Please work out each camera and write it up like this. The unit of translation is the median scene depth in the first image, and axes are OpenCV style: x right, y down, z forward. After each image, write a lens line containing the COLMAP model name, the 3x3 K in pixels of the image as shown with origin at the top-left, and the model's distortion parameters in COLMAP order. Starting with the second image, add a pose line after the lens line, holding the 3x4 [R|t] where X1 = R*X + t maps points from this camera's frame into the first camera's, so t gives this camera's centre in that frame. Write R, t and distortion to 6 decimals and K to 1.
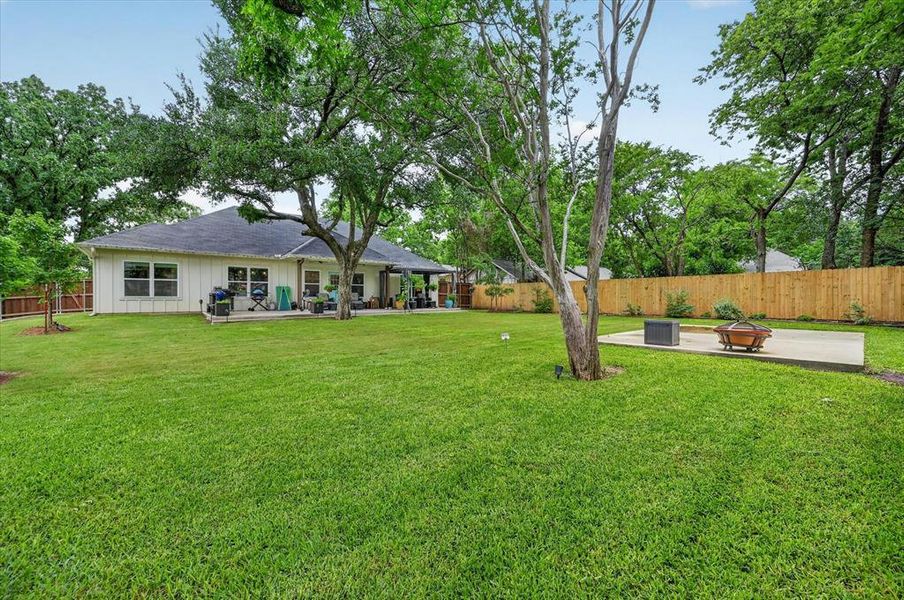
lens RADIAL K [[358.0, 0, 456.1], [0, 358.0, 296.6], [0, 0, 1]] dist [0.000438, -0.000277]
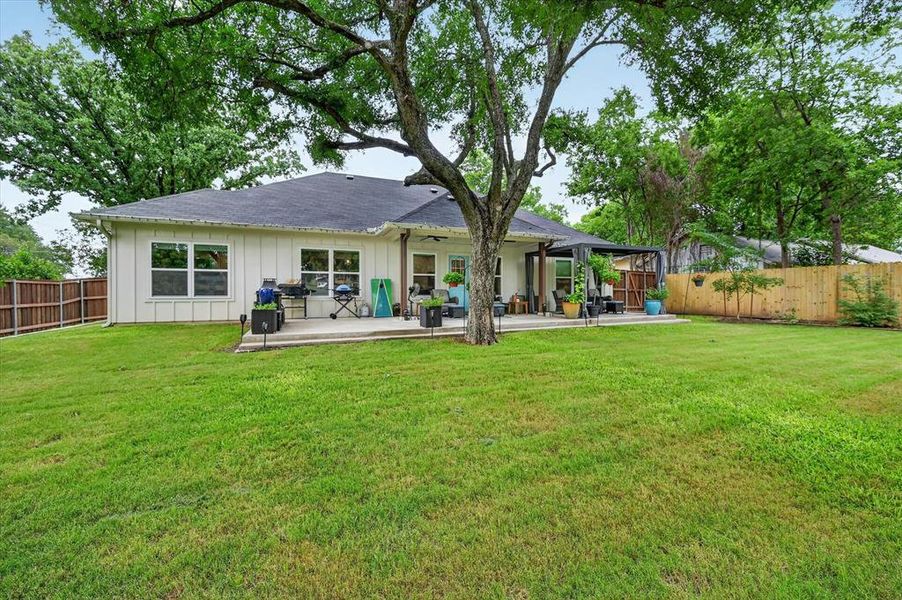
lens RADIAL K [[357.2, 0, 455.1], [0, 357.2, 296.6], [0, 0, 1]] dist [0.000438, -0.000277]
pose [[0.952033, -0.001957, -0.305990, -0.174832], [0.004931, 0.999948, 0.008946, -0.002734], [0.305957, -0.010026, 0.951993, 0.460927]]
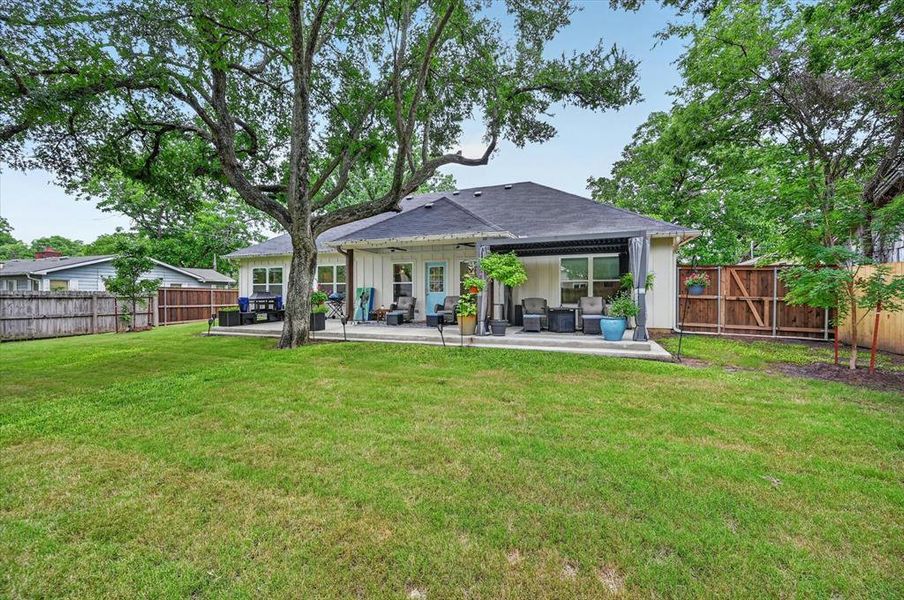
lens RADIAL K [[359.8, 0, 453.2], [0, 359.8, 300.0], [0, 0, 1]] dist [-0.000576, 0.000080]
pose [[0.472703, 0.009703, -0.881168, 0.264363], [-0.000877, 0.999944, 0.010540, -0.012239], [0.881221, -0.004209, 0.472685, 0.845910]]
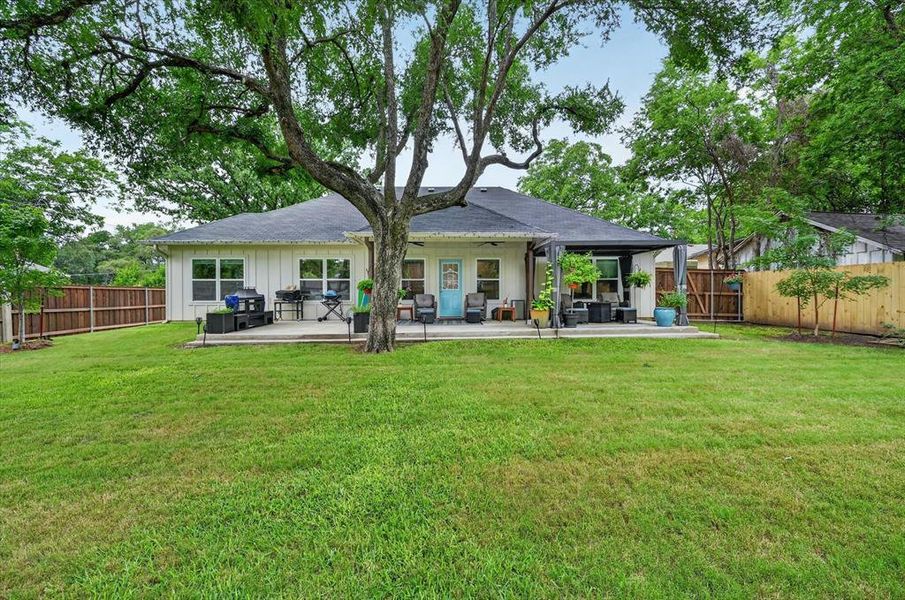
lens RADIAL K [[358.4, 0, 456.6], [0, 358.4, 296.6], [0, 0, 1]] dist [0.000438, -0.000277]
pose [[0.783785, -0.002024, -0.621028, 0.063102], [0.006203, 0.999970, 0.004569, -0.008681], [0.621001, -0.007434, 0.783775, 0.603708]]
